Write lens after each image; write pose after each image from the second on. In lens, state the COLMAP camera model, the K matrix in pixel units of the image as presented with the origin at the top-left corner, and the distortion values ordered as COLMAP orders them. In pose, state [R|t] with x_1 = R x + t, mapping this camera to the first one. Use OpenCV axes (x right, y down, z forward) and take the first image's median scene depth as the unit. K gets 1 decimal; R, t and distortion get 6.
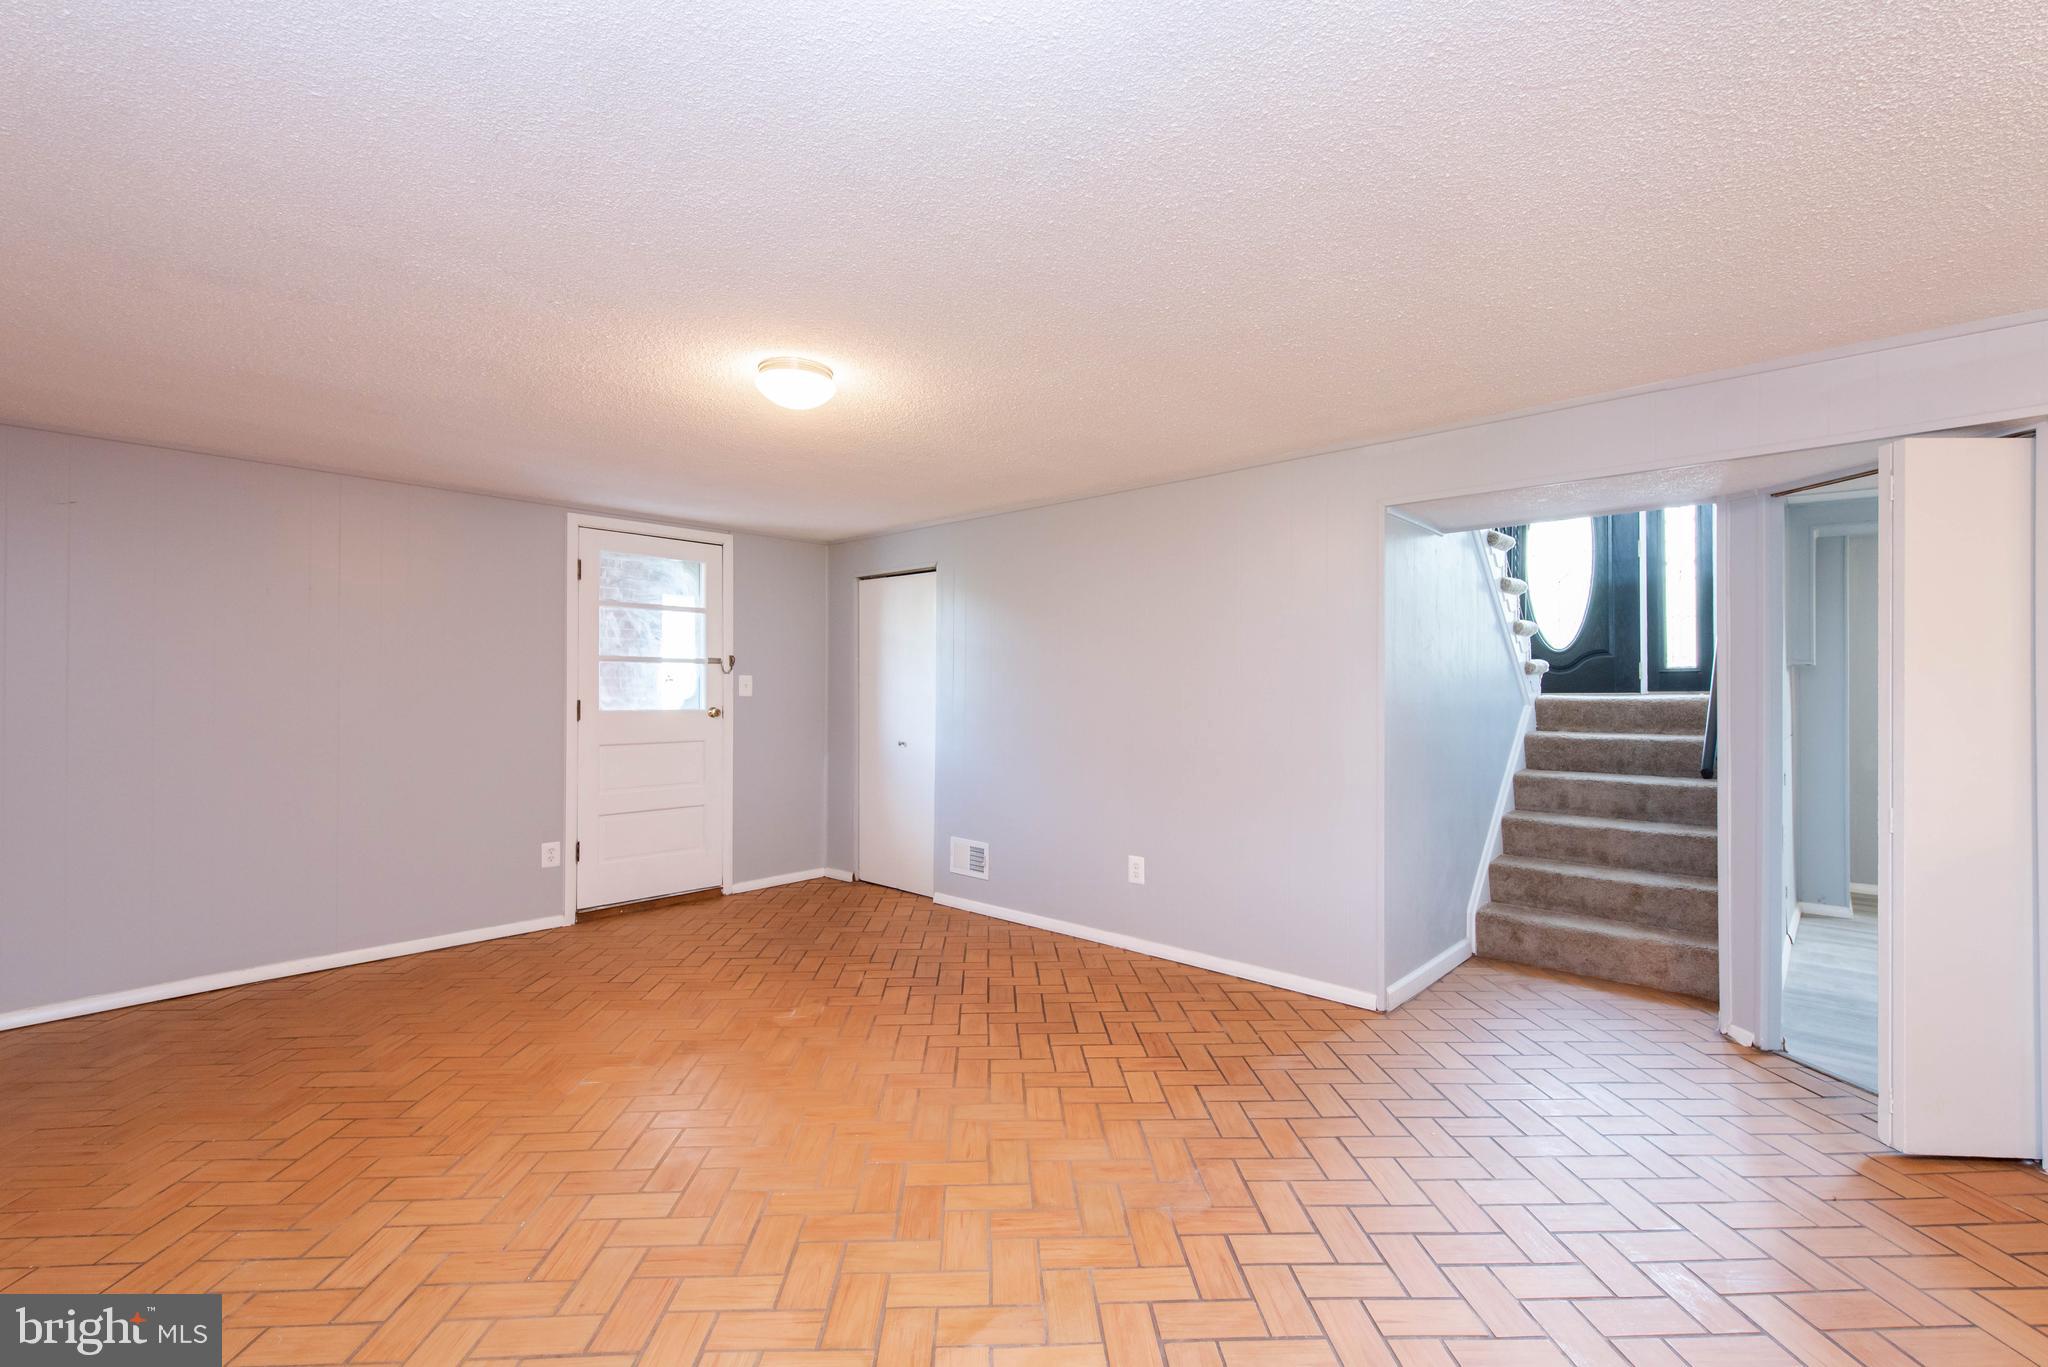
lens RADIAL K [[876.8, 0, 1021.6], [0, 876.8, 678.1], [0, 0, 1]] dist [0.007656, -0.001564]
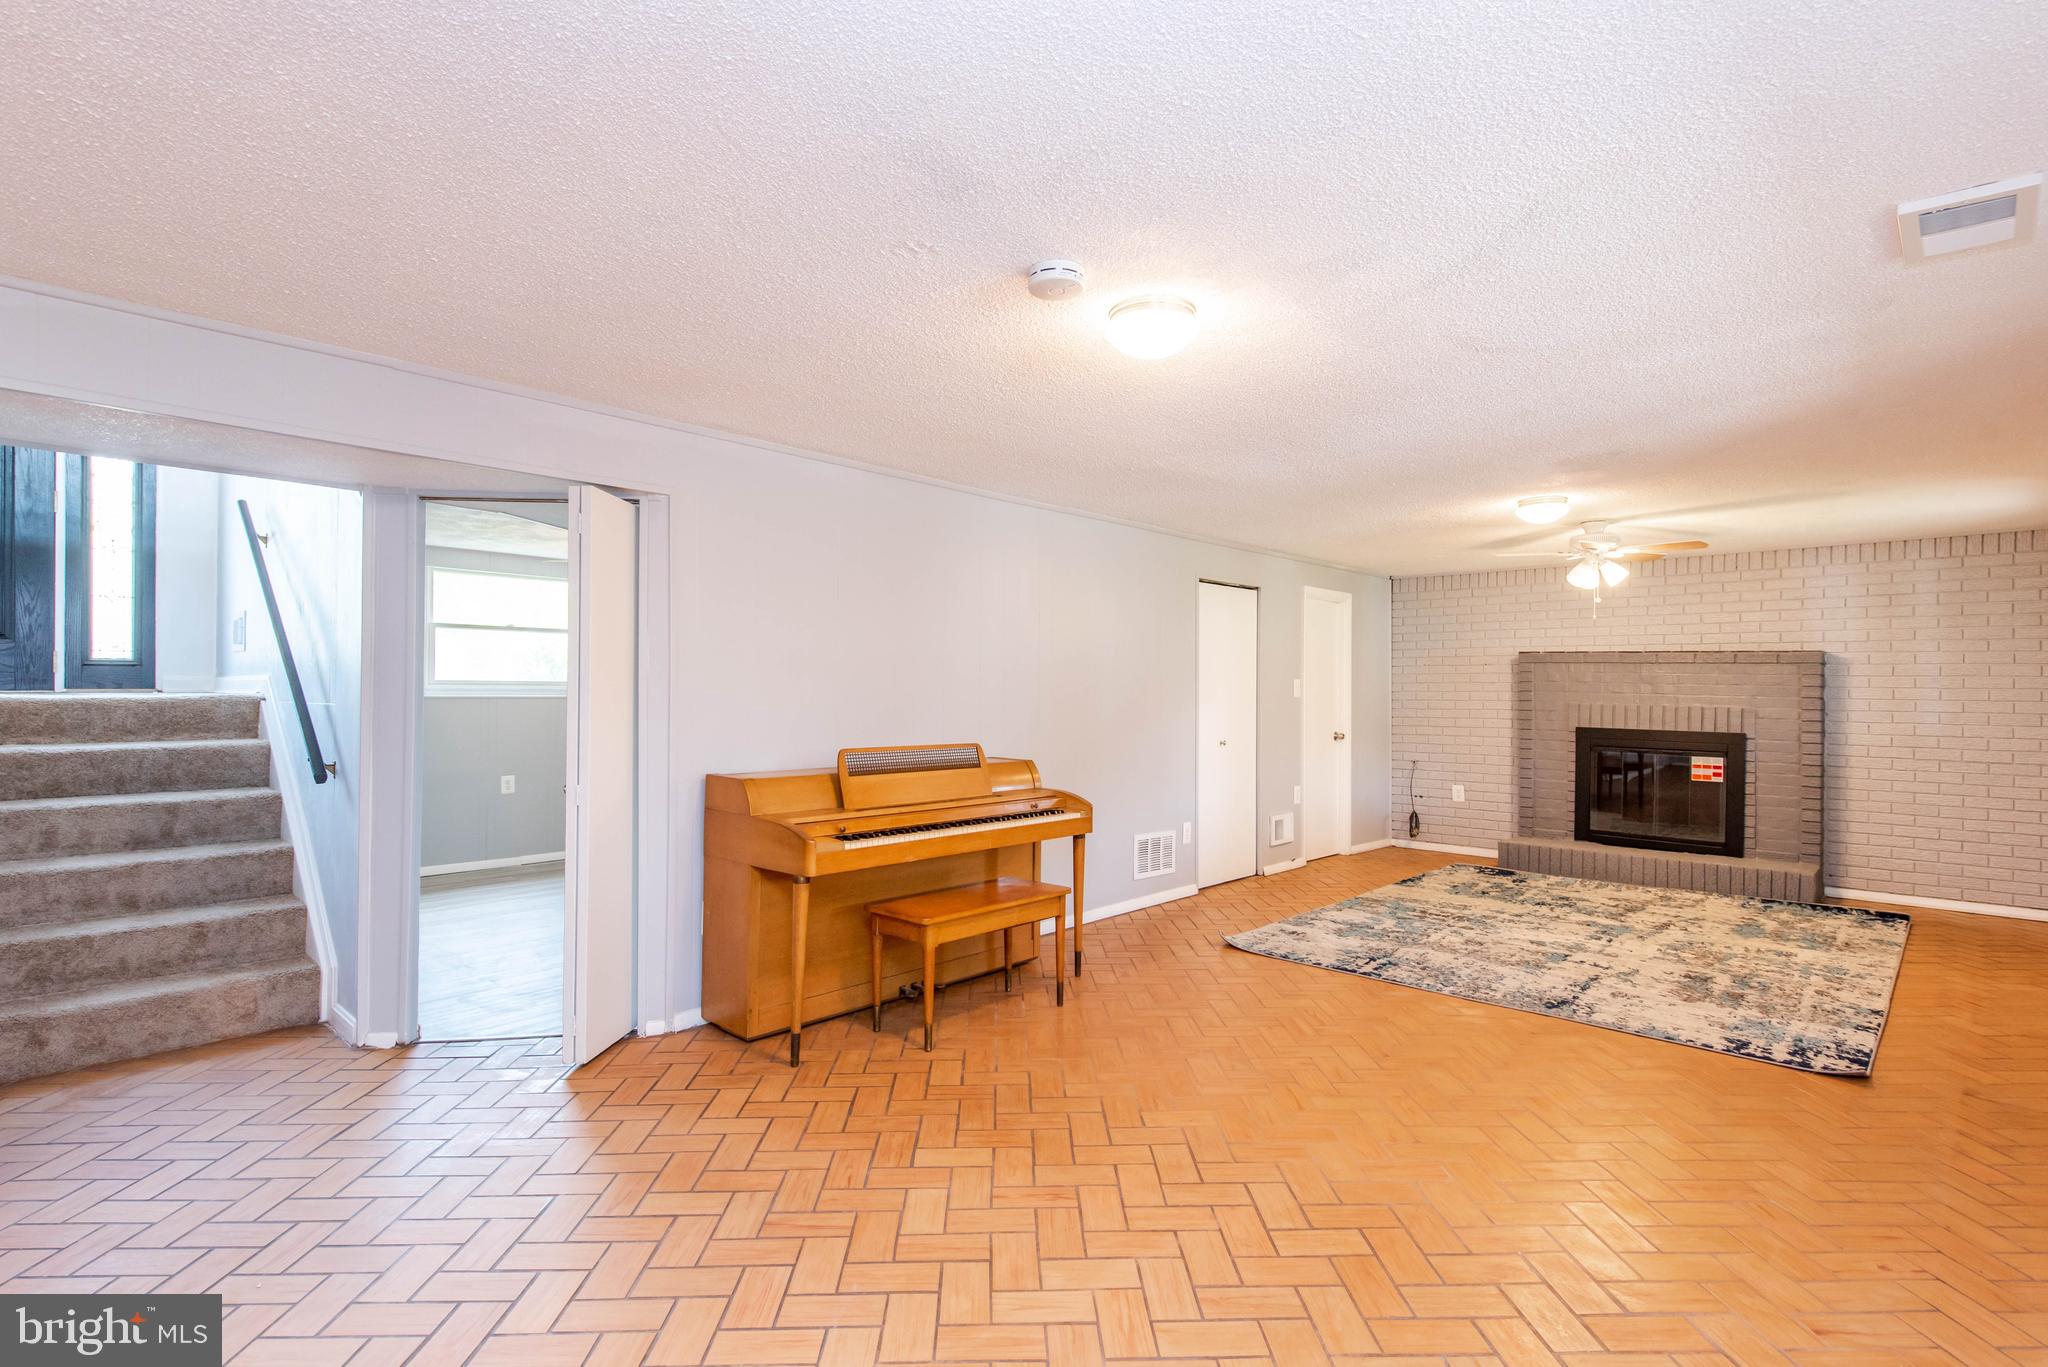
lens RADIAL K [[994.4, 0, 1032.5], [0, 994.4, 683.3], [0, 0, 1]] dist [0.003100, -0.001211]
pose [[0.032377, 0.001384, 0.999475, -0.203820], [-0.013919, 0.999903, -0.000934, 0.000089], [-0.999379, -0.013881, 0.032393, 0.187000]]
